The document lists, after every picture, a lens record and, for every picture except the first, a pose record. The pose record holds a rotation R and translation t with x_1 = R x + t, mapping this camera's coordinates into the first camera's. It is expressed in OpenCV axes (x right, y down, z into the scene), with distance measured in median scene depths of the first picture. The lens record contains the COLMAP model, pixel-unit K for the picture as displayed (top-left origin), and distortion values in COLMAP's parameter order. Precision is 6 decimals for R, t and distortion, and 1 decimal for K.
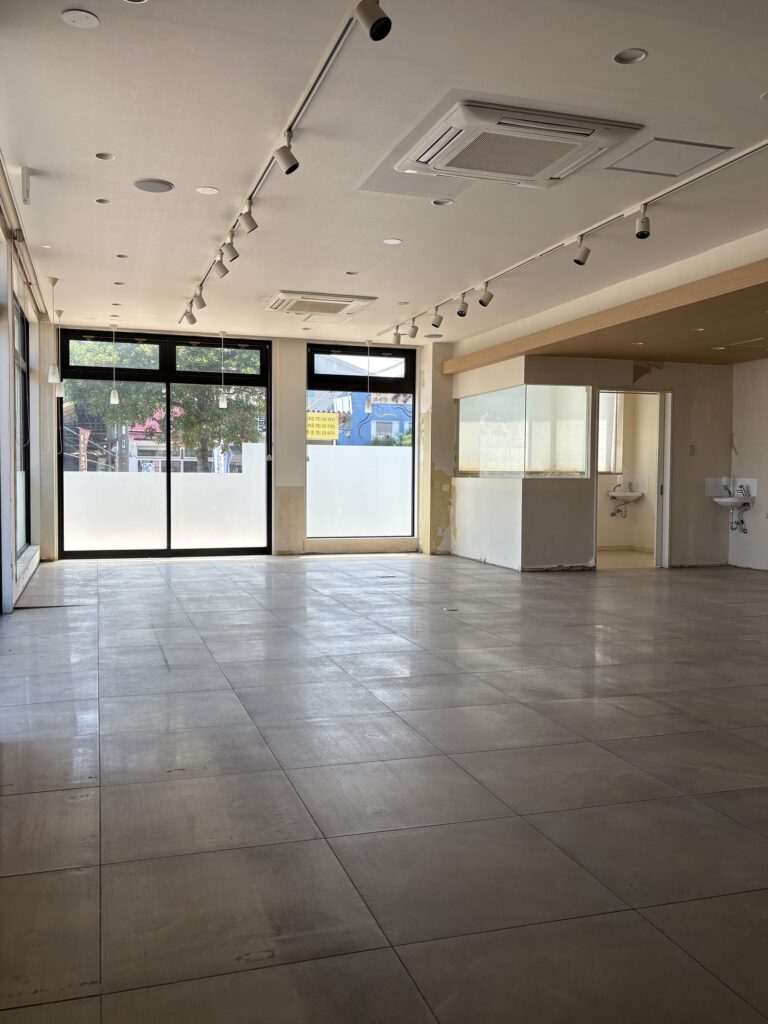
lens RADIAL K [[912.6, 0, 383.4], [0, 912.6, 509.1], [0, 0, 1]] dist [0.102923, -0.009052]
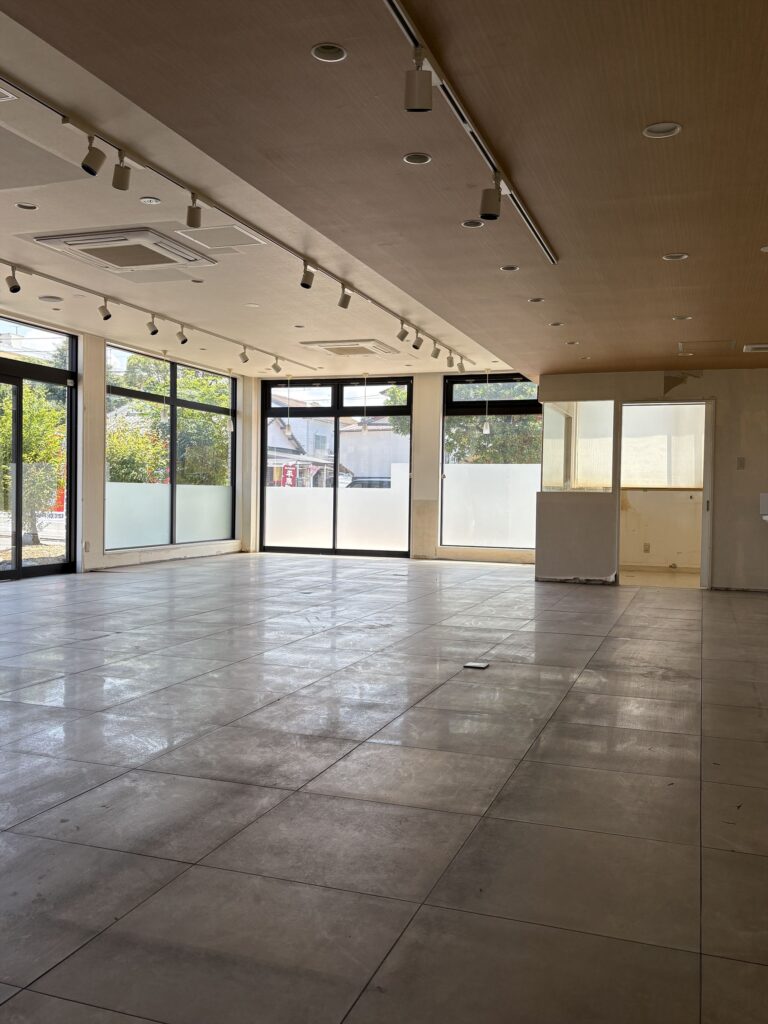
lens RADIAL K [[912.6, 0, 388.0], [0, 912.6, 516.4], [0, 0, 1]] dist [0.102923, -0.009052]
pose [[0.787274, 0.019619, -0.616292, 0.596202], [-0.031747, 0.999458, -0.008738, 0.007981], [0.615786, 0.026445, 0.787469, 0.060025]]
